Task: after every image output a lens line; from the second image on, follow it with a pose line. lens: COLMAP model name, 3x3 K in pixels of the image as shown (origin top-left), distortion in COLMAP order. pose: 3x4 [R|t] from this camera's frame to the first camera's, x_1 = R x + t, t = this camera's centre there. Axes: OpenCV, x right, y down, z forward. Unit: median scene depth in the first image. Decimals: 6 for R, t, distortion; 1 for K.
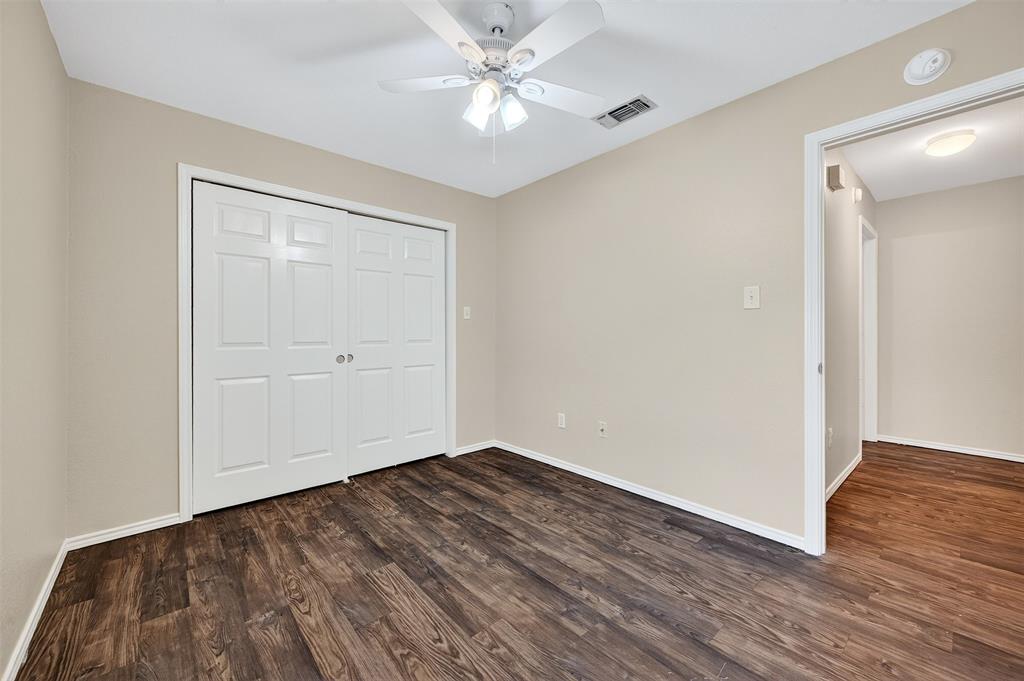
lens RADIAL K [[402.0, 0, 511.8], [0, 402.0, 320.4], [0, 0, 1]] dist [0.010128, -0.000250]
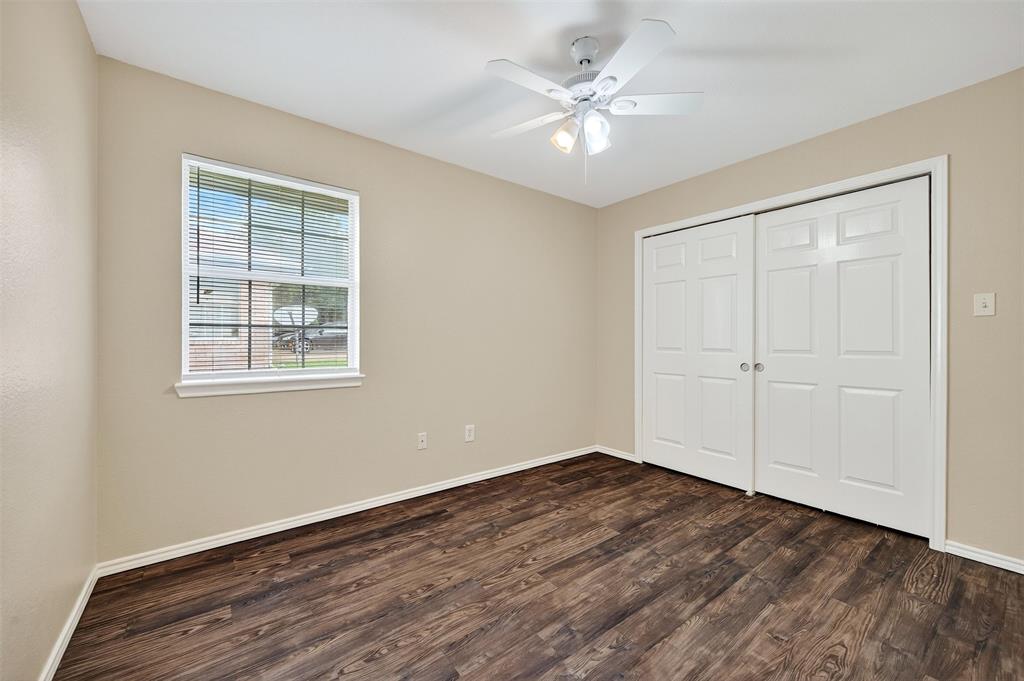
lens RADIAL K [[398.1, 0, 513.7], [0, 398.1, 340.6], [0, 0, 1]] dist [0.002097, -0.000097]
pose [[-0.064404, 0.004028, -0.997916, 0.782343], [0.026899, 0.999636, 0.002299, 0.014591], [0.997561, -0.026695, -0.064488, 0.672417]]
